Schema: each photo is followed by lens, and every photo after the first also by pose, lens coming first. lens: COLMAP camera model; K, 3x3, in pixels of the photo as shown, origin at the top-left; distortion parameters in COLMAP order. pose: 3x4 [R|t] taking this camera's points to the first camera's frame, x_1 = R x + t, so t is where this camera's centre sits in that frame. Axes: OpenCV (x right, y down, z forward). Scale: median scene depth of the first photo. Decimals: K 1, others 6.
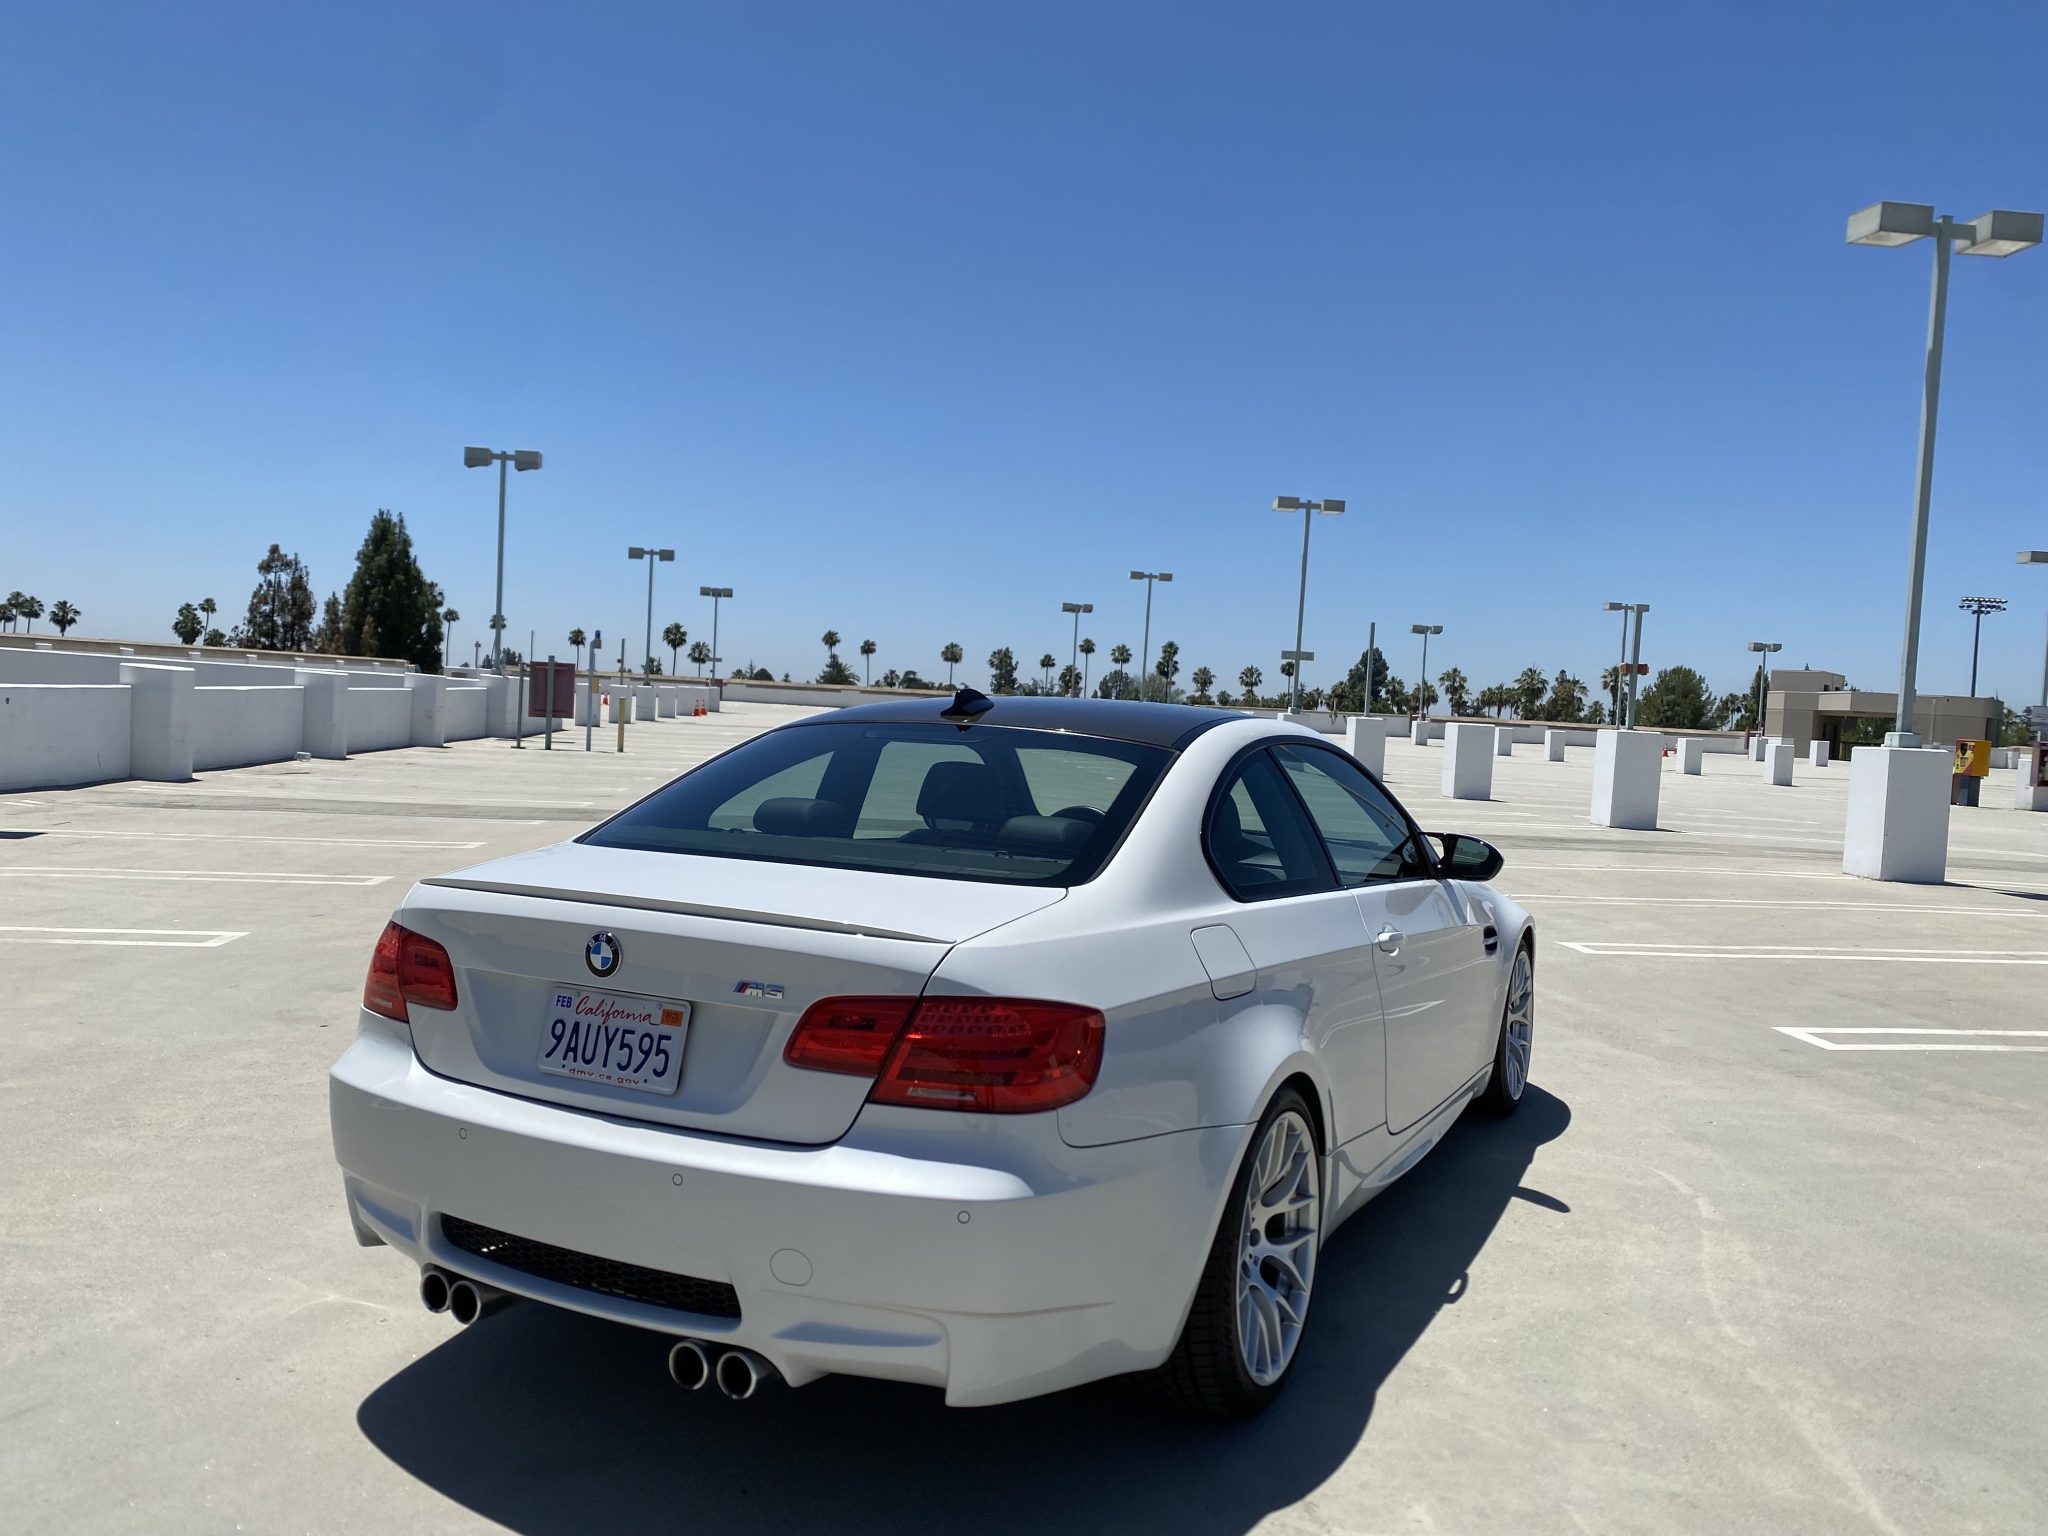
lens RADIAL K [[1576.8, 0, 999.7], [0, 1576.8, 772.9], [0, 0, 1]] dist [0.050181, -0.068280]
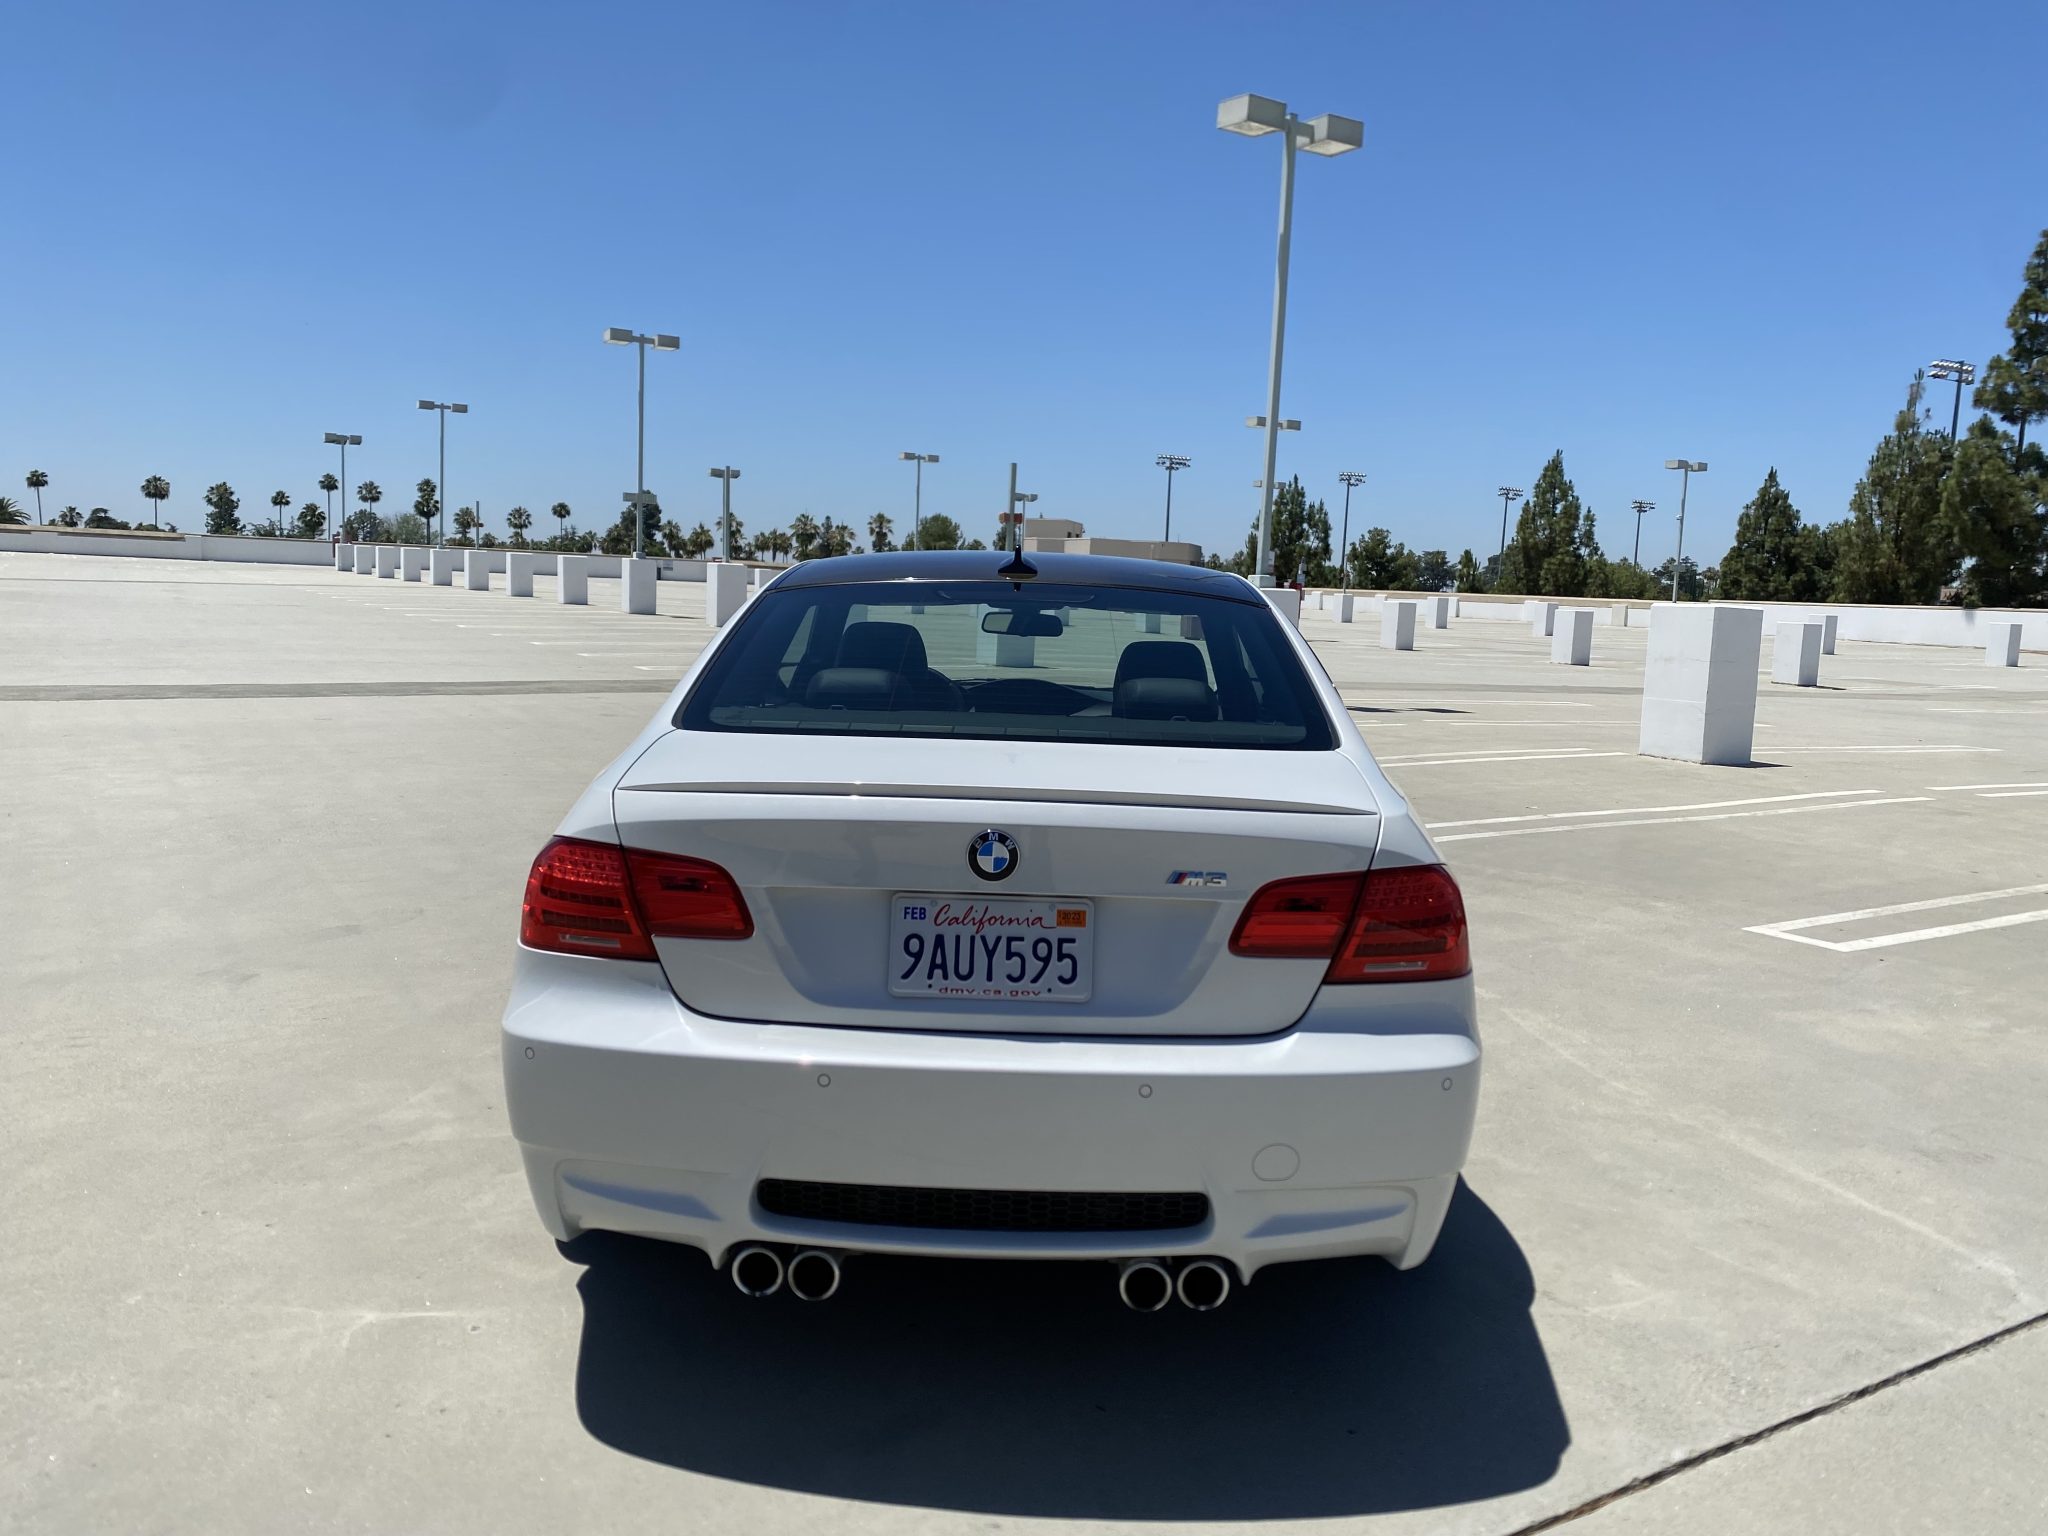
lens RADIAL K [[1576.8, 0, 1028.5], [0, 1576.8, 779.1], [0, 0, 1]] dist [0.050181, -0.068280]
pose [[0.892376, -0.066848, 0.446313, -0.330432], [0.021320, 0.994109, 0.106267, -0.009739], [-0.450788, -0.085314, 0.888545, 0.120448]]
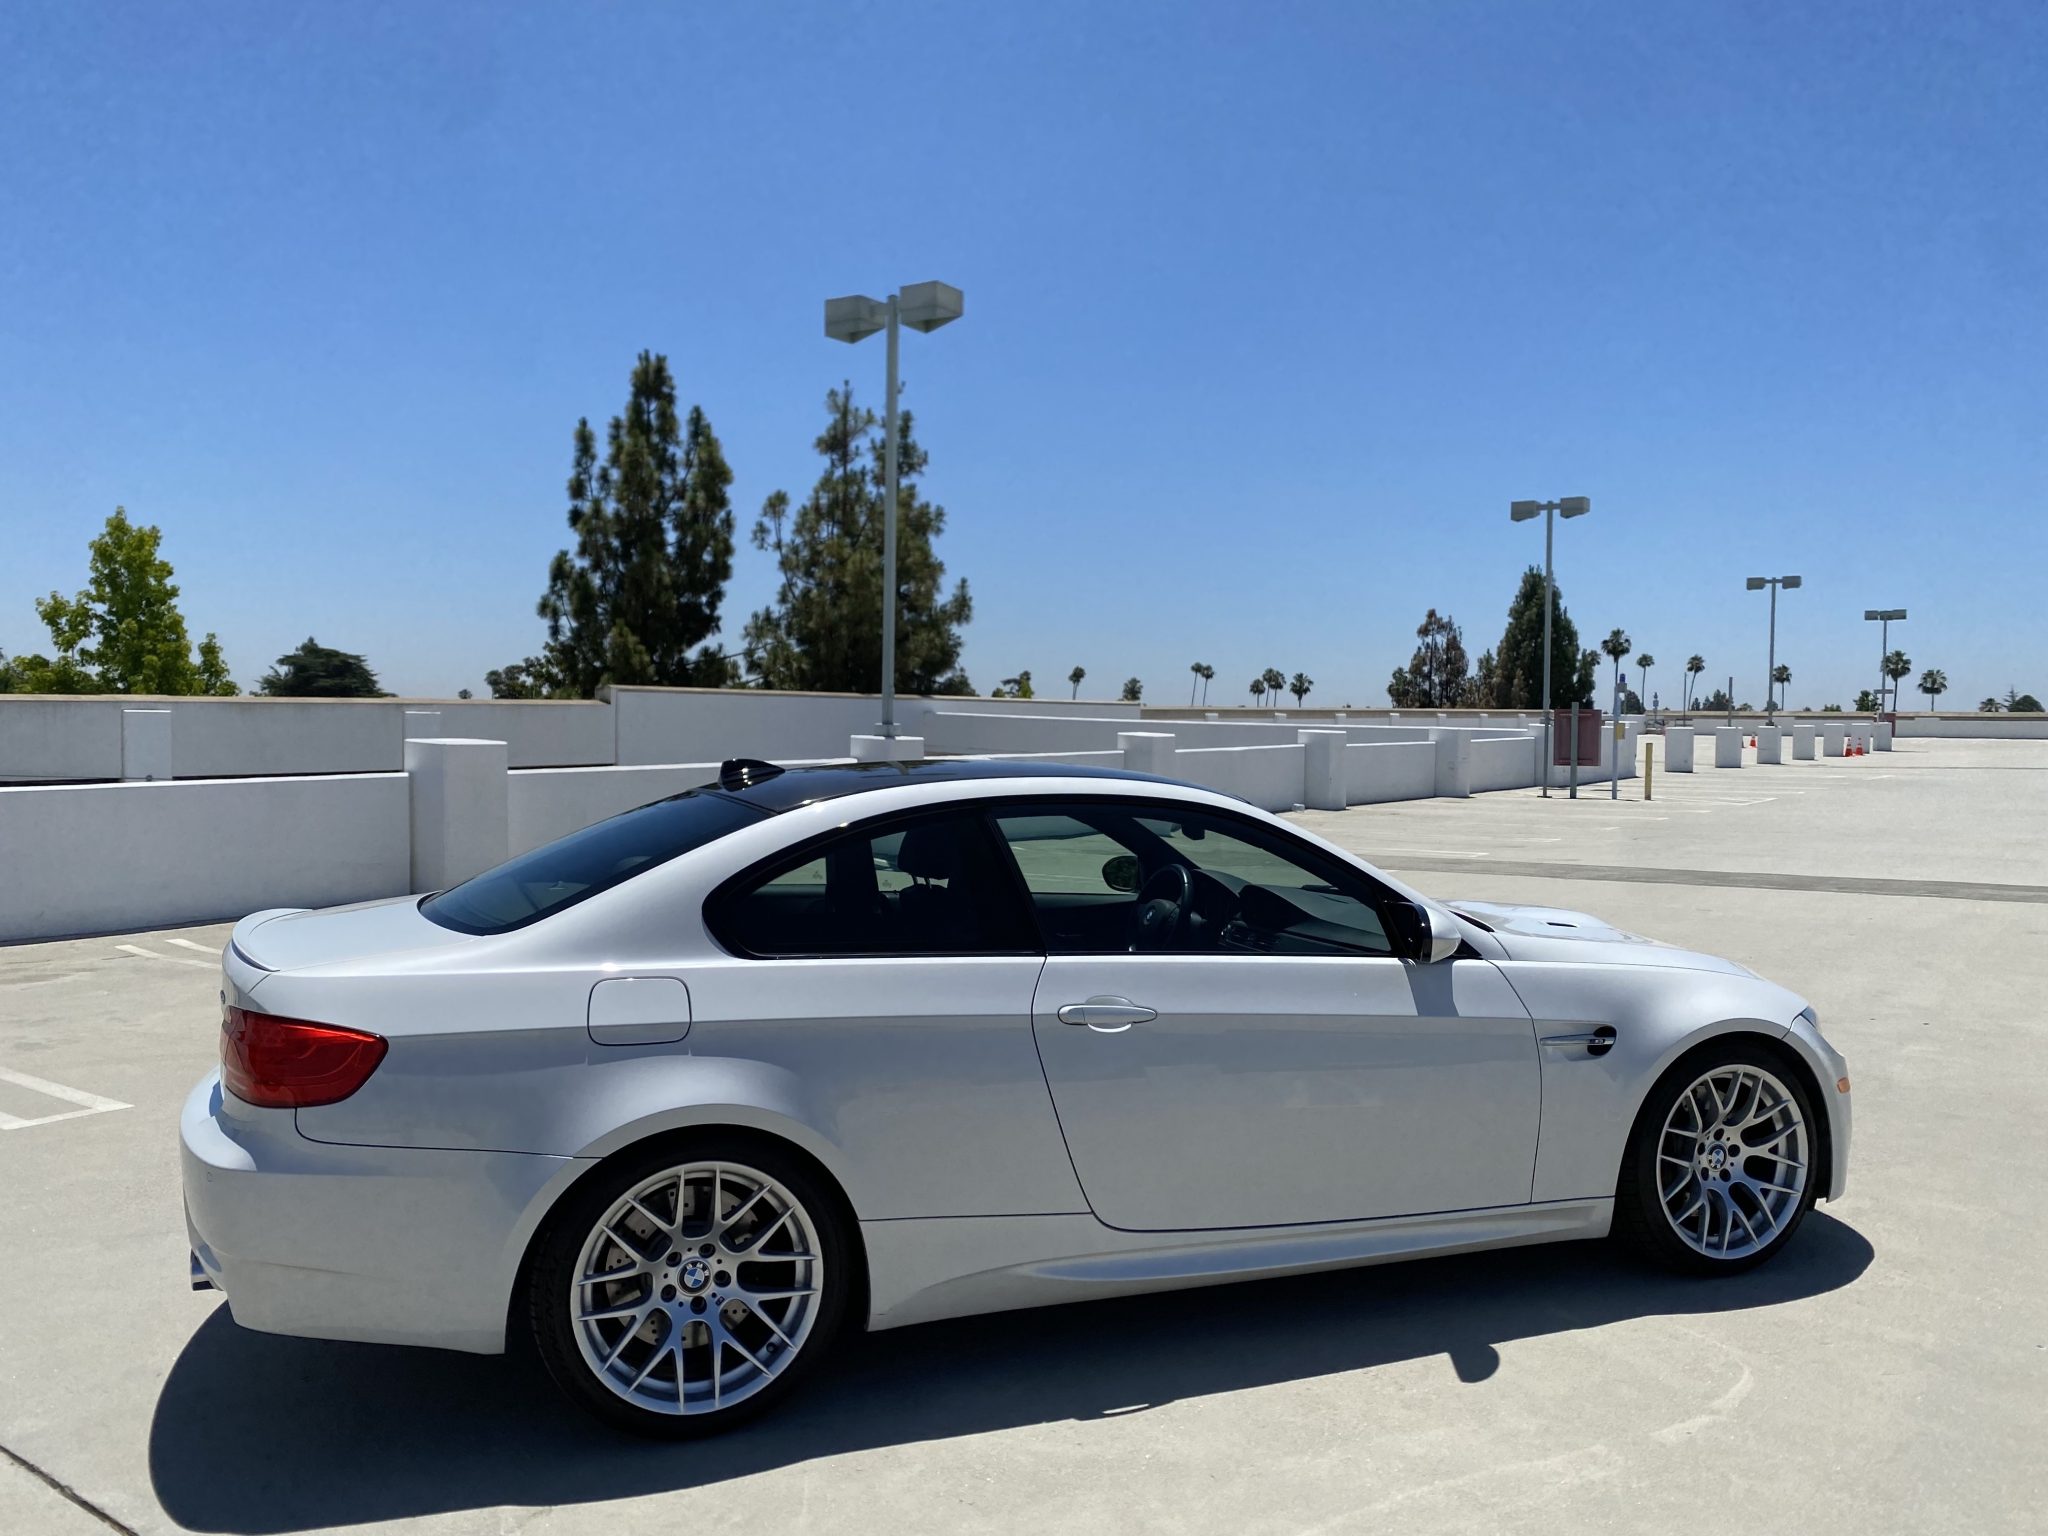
lens RADIAL K [[1576.8, 0, 1015.1], [0, 1576.8, 767.8], [0, 0, 1]] dist [0.050181, -0.068280]
pose [[0.745592, -0.026814, -0.665863, 0.653951], [0.004592, 0.999373, -0.035103, -0.004342], [0.666387, 0.023115, 0.745248, 0.220992]]
